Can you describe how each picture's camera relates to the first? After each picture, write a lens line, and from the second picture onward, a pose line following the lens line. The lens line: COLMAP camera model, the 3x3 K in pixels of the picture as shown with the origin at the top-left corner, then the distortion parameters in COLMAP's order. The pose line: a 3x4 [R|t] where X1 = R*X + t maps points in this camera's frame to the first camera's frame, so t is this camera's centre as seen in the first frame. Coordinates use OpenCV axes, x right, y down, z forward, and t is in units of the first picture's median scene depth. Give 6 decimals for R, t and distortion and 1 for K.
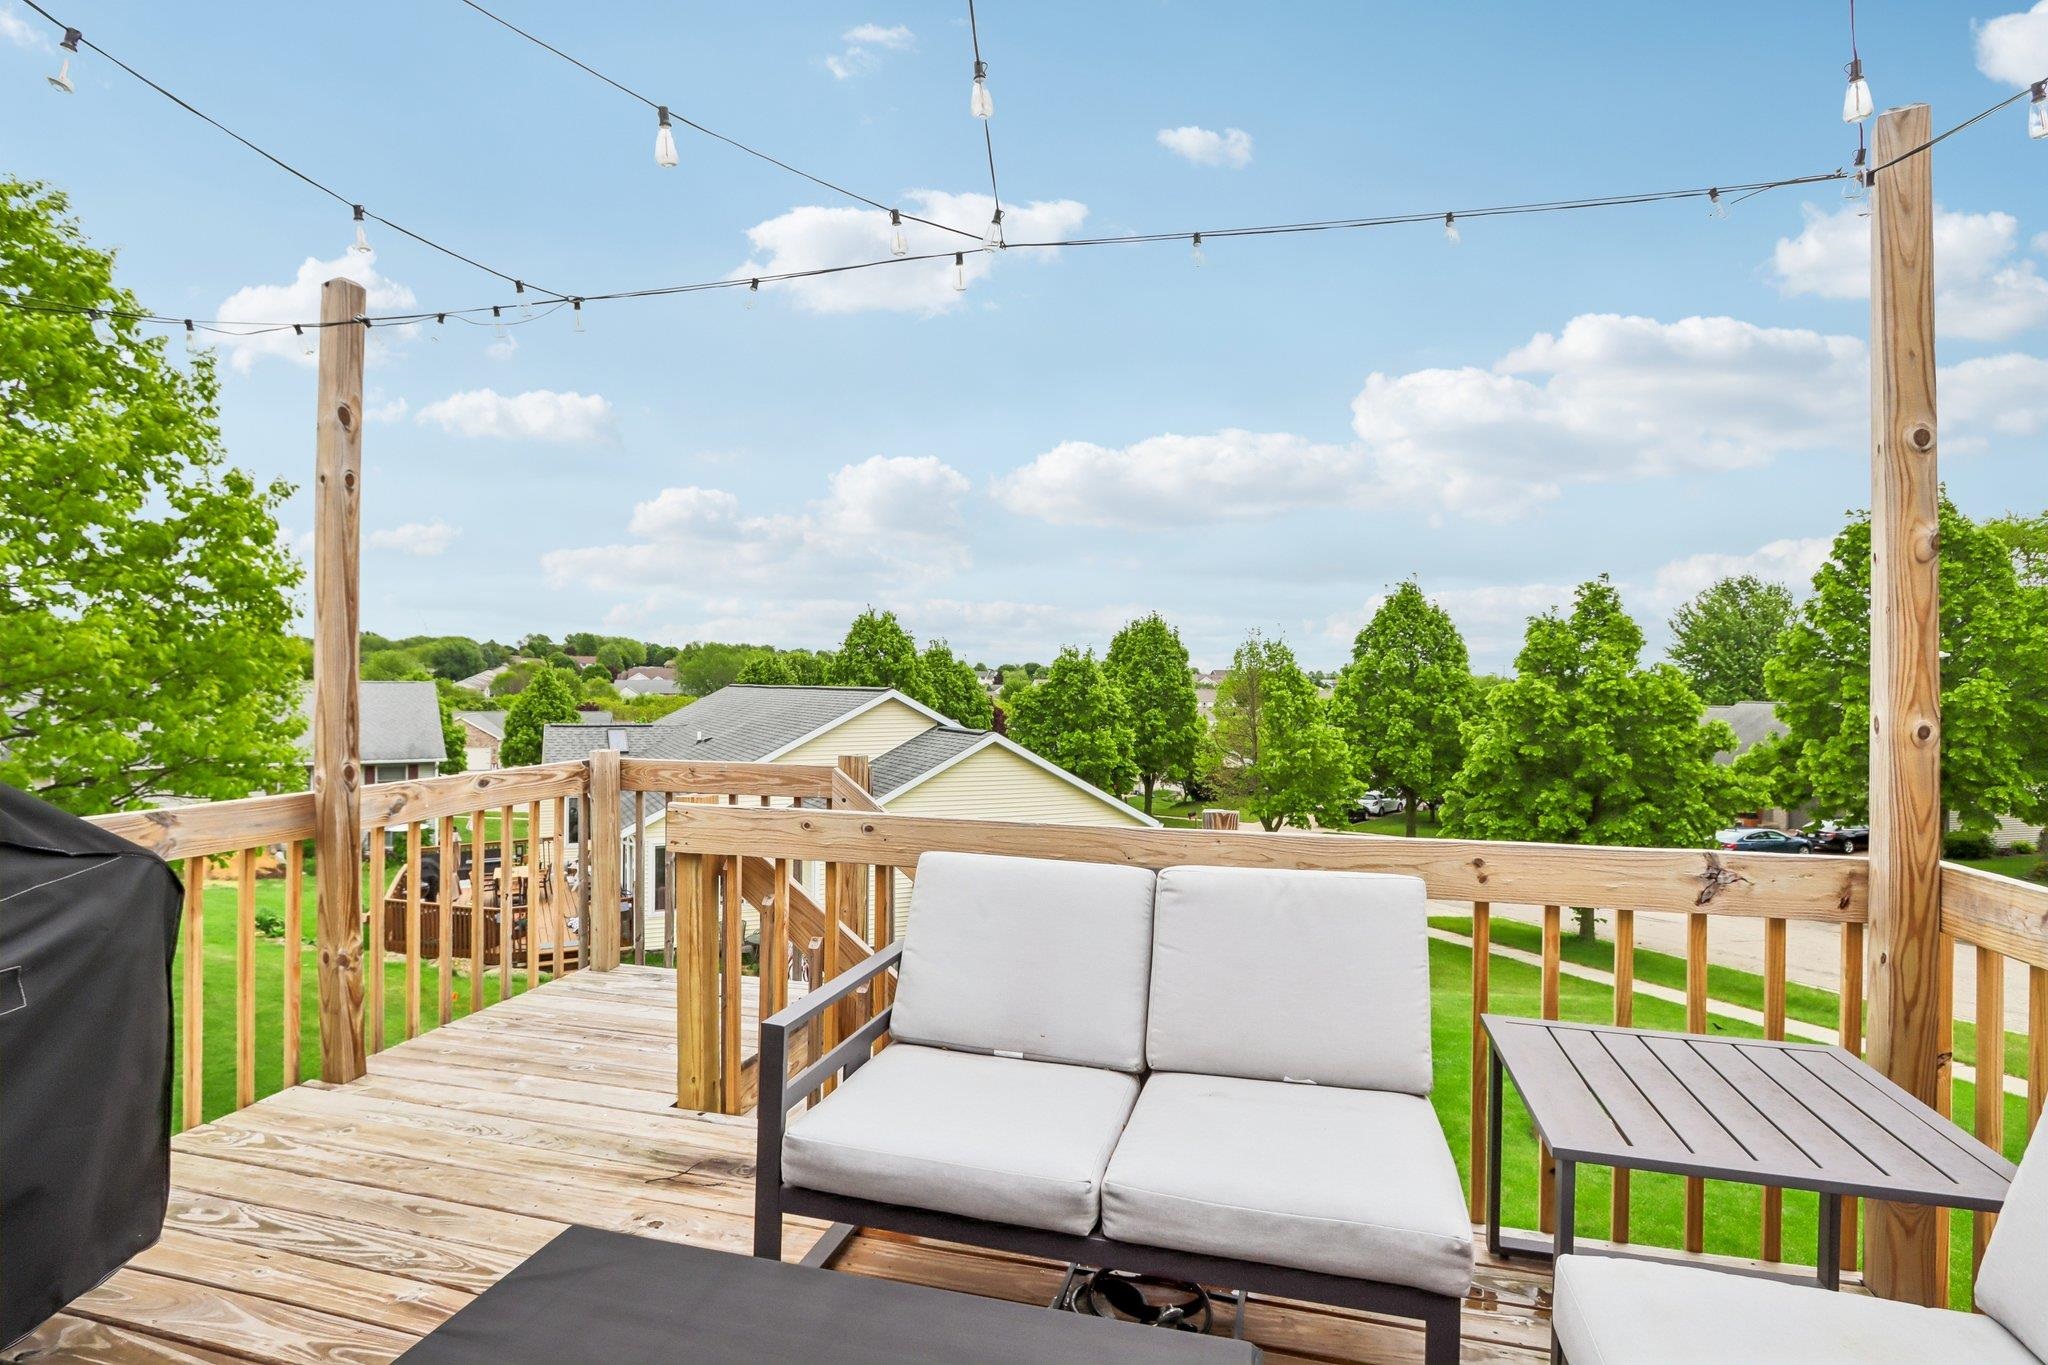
lens RADIAL K [[1074.7, 0, 1020.8], [0, 1074.7, 687.8], [0, 0, 1]] dist [-0.016049, 0.000646]
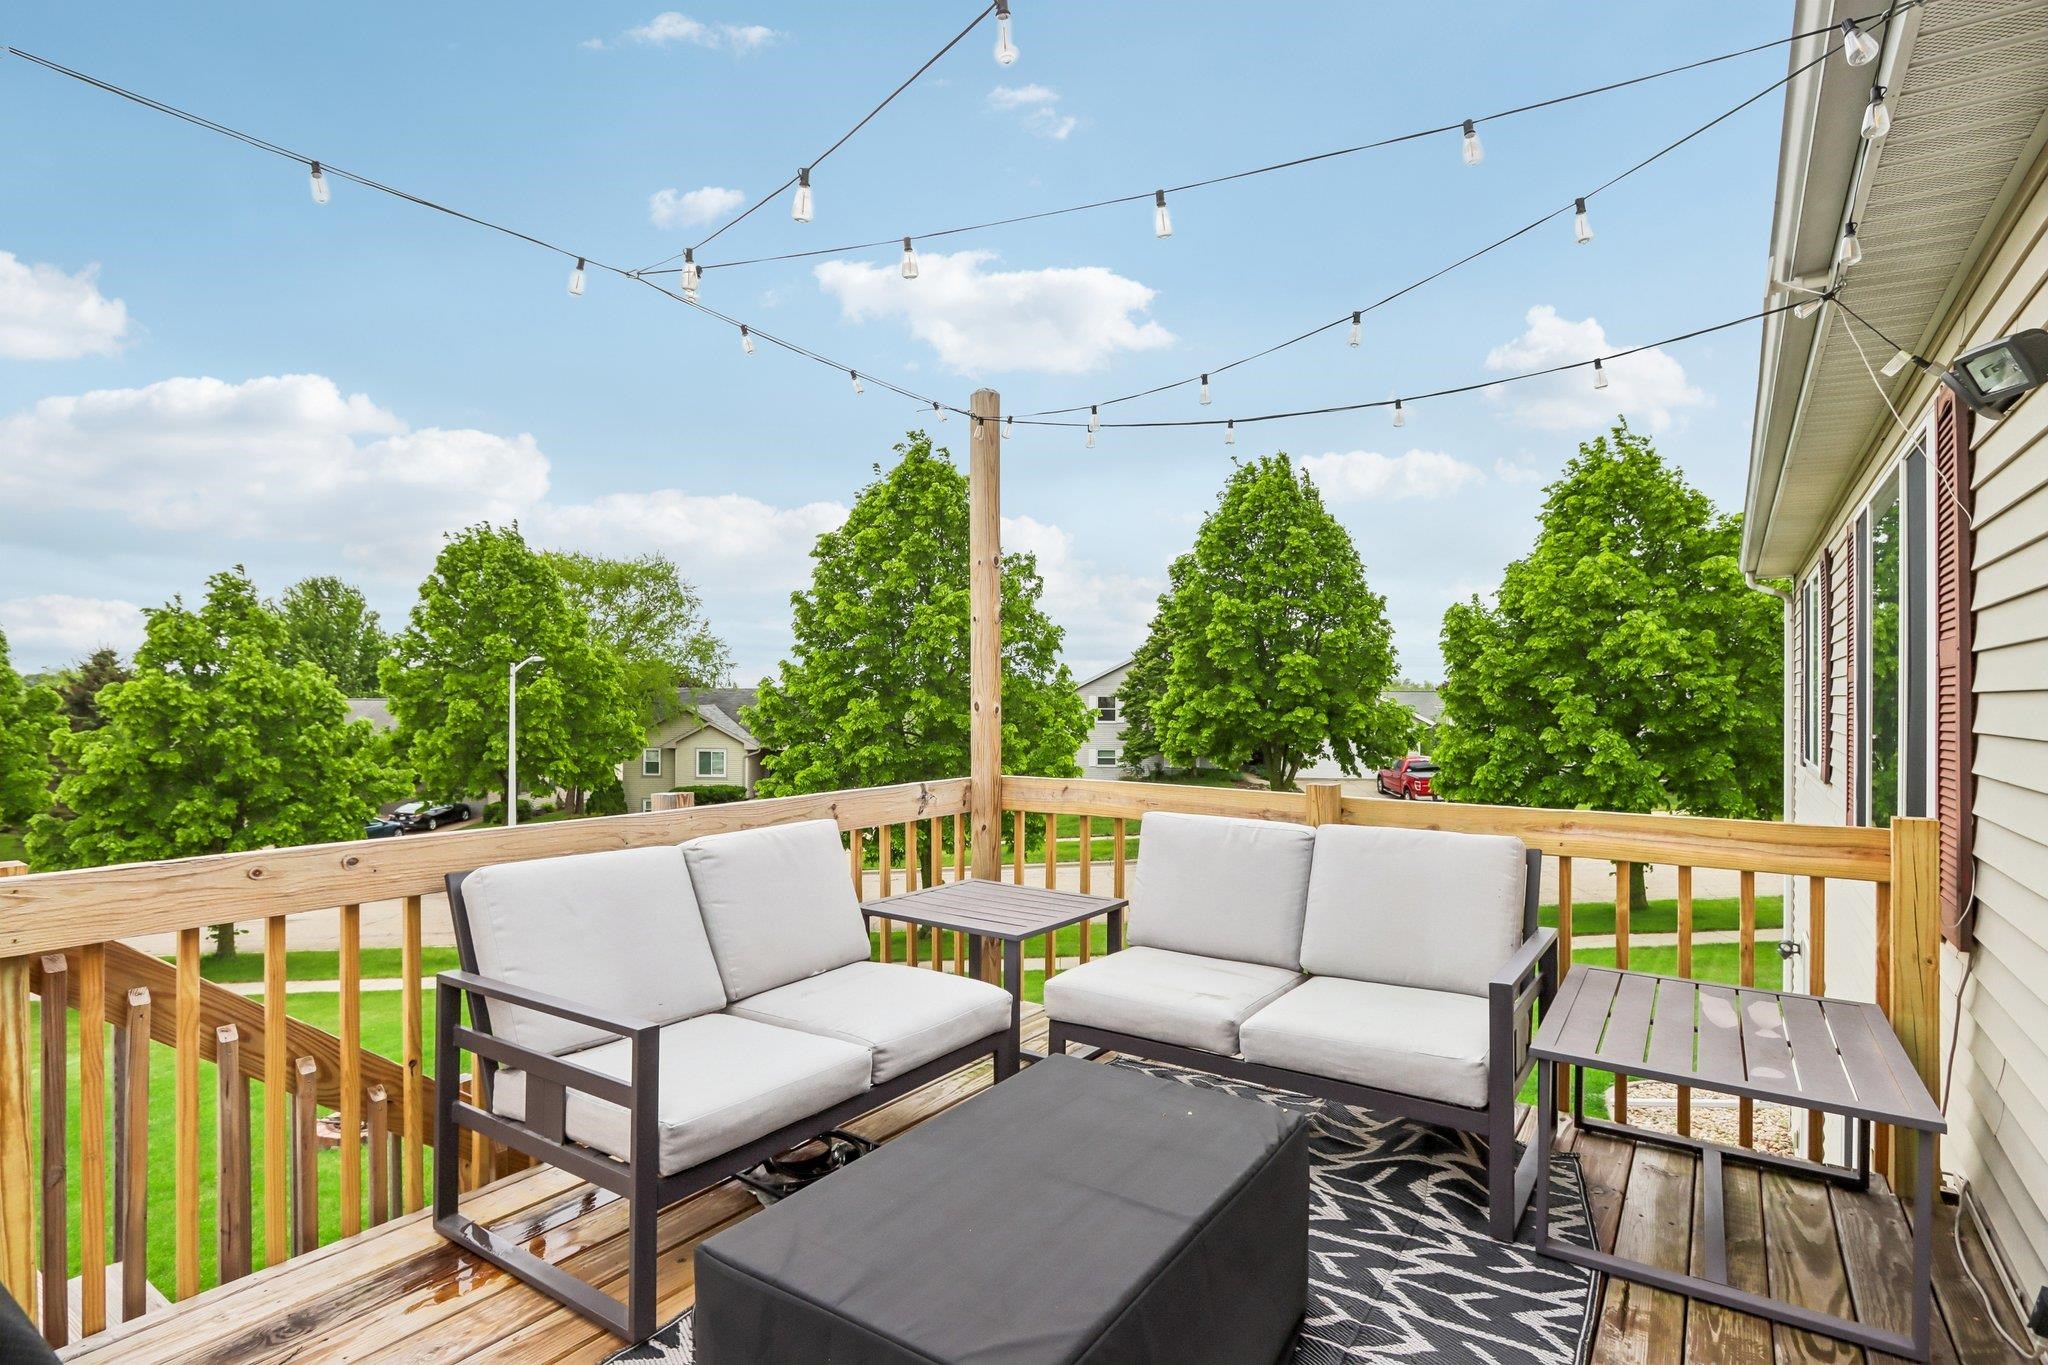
lens RADIAL K [[1074.7, 0, 1020.8], [0, 1074.7, 687.8], [0, 0, 1]] dist [-0.016049, 0.000646]
pose [[0.325485, -0.007667, 0.945516, -0.126400], [0.005108, 0.999967, 0.006351, -0.001067], [-0.945533, 0.002762, 0.325513, 0.040352]]
